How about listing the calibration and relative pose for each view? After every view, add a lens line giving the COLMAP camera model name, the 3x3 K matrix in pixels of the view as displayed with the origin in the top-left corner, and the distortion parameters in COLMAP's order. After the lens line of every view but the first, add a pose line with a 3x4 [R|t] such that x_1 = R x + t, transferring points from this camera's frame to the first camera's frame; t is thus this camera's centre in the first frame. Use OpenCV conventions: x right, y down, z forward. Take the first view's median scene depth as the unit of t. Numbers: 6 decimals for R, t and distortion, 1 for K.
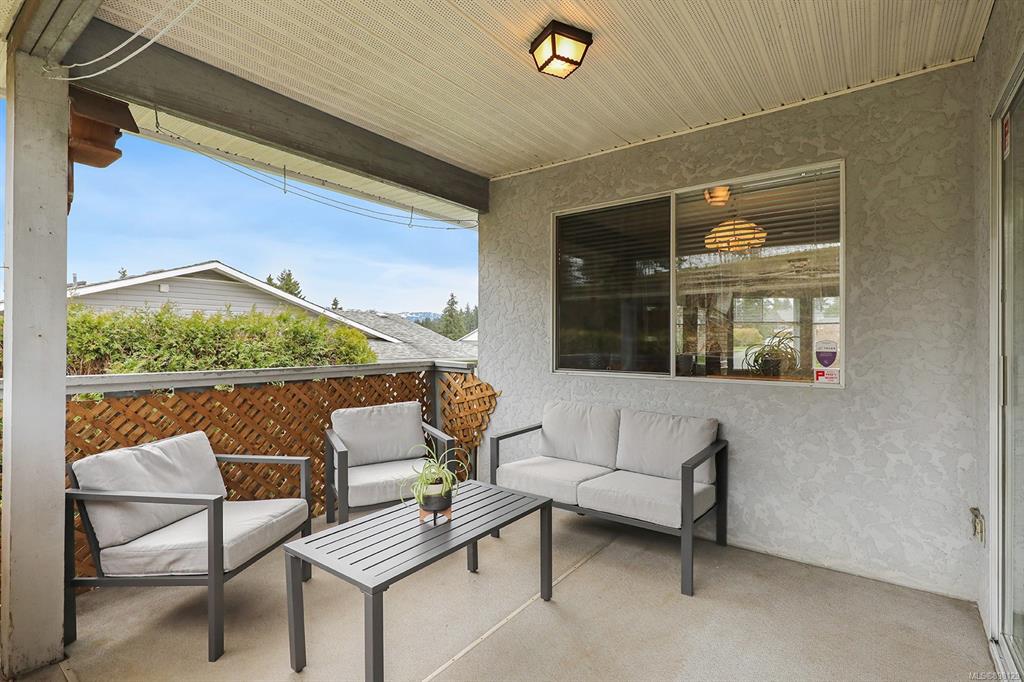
lens RADIAL K [[486.9, 0, 512.0], [0, 486.9, 341.0], [0, 0, 1]] dist [0.002360, 0.000318]
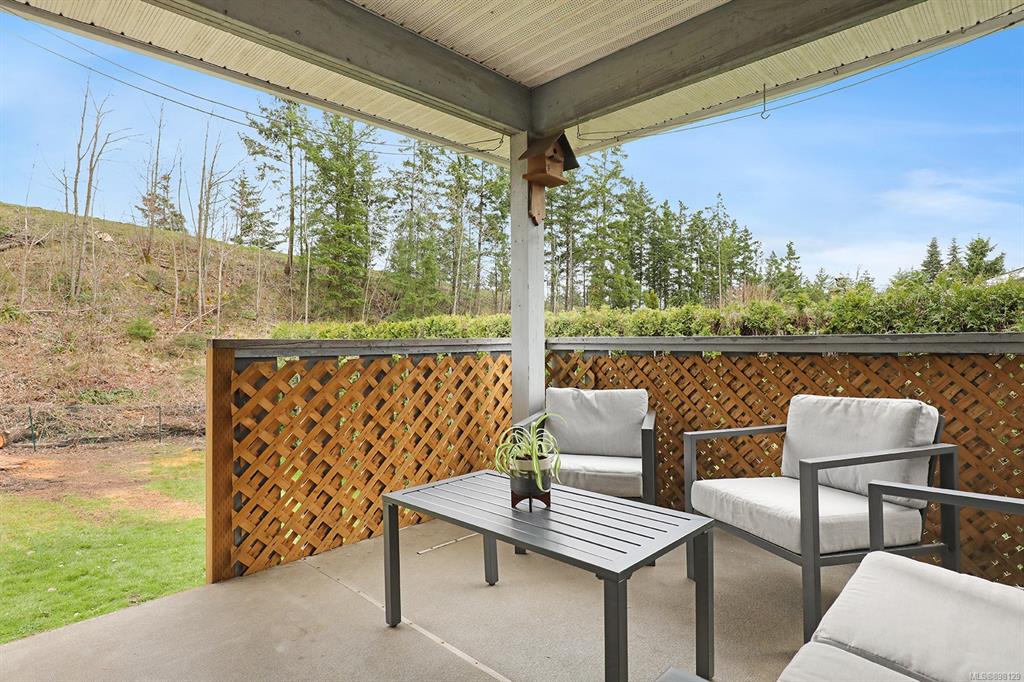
lens RADIAL K [[547.1, 0, 539.4], [0, 547.1, 342.9], [0, 0, 1]] dist [0.000219, 0.000110]
pose [[-0.111044, 0.002195, -0.993813, 0.420317], [0.008975, 0.999959, 0.001206, 0.055973], [0.993775, -0.008785, -0.111059, 0.643800]]
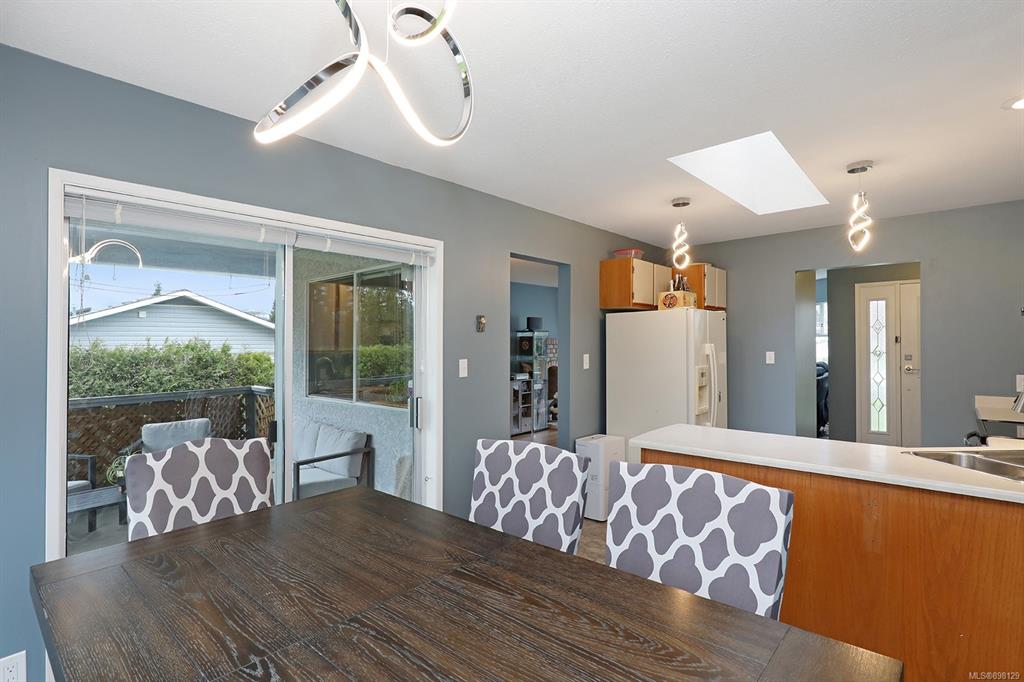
lens RADIAL K [[501.8, 0, 512.0], [0, 501.8, 341.0], [0, 0, 1]] dist [-0.033433, 0.000092]
pose [[0.997498, -0.017844, -0.068401, 0.765083], [0.017808, 0.999841, -0.001136, -0.081257], [0.068410, -0.000085, 0.997657, -0.370396]]
